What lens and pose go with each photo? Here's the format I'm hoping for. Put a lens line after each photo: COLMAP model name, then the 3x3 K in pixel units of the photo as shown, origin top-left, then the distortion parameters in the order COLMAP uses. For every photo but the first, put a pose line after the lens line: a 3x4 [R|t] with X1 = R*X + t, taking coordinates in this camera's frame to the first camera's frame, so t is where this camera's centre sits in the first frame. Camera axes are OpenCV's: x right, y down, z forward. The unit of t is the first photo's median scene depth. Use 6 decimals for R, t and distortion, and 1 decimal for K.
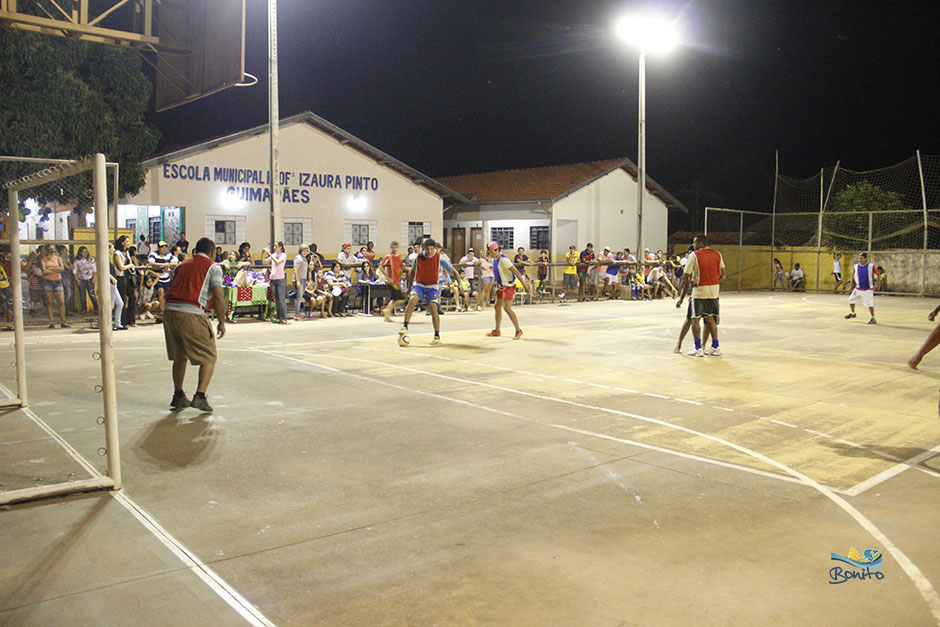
lens RADIAL K [[782.2, 0, 470.8], [0, 782.2, 305.9], [0, 0, 1]] dist [-0.180807, 0.139552]
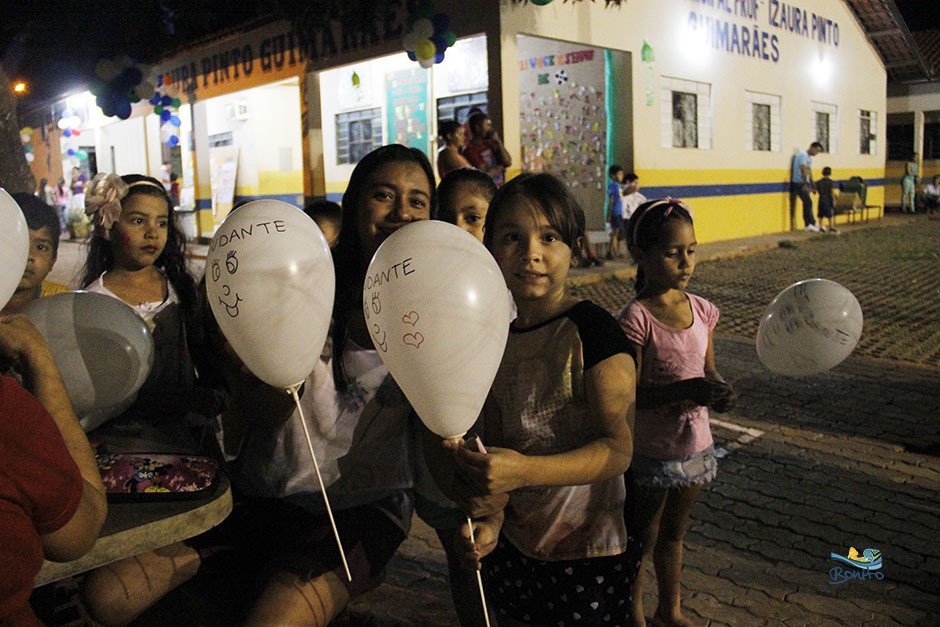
lens RADIAL K [[782.2, 0, 470.8], [0, 782.2, 305.9], [0, 0, 1]] dist [-0.180807, 0.139552]
pose [[0.996587, -0.055590, 0.061019, -0.425445], [0.050260, 0.995056, 0.085664, -0.032072], [-0.065480, -0.082305, 0.994454, 0.524234]]
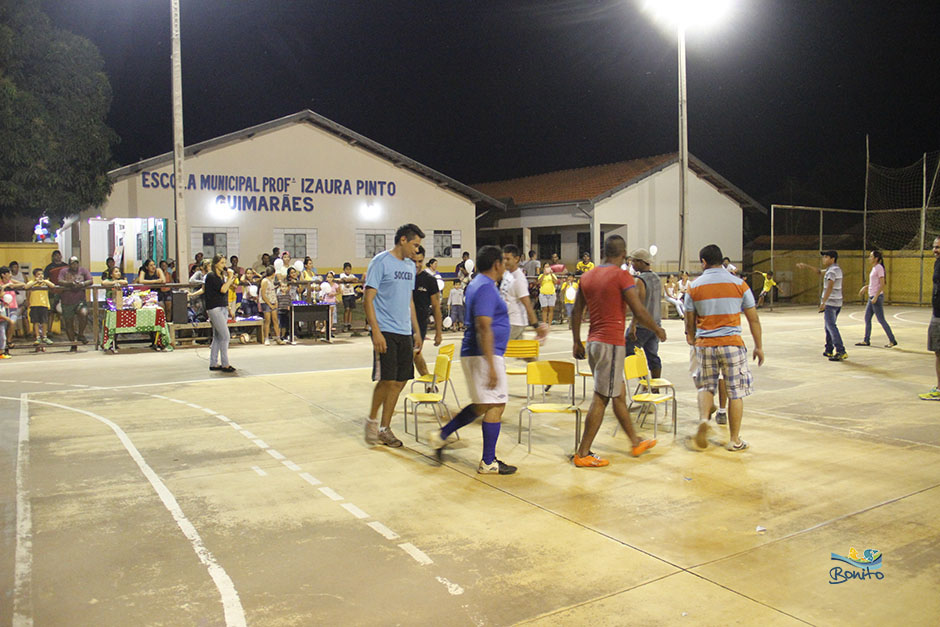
lens RADIAL K [[782.2, 0, 470.8], [0, 782.2, 305.9], [0, 0, 1]] dist [-0.180807, 0.139552]
pose [[0.987246, -0.007147, -0.159039, 0.111926], [0.004705, 0.999865, -0.015723, -0.007954], [0.159130, 0.014774, 0.987147, 0.138005]]
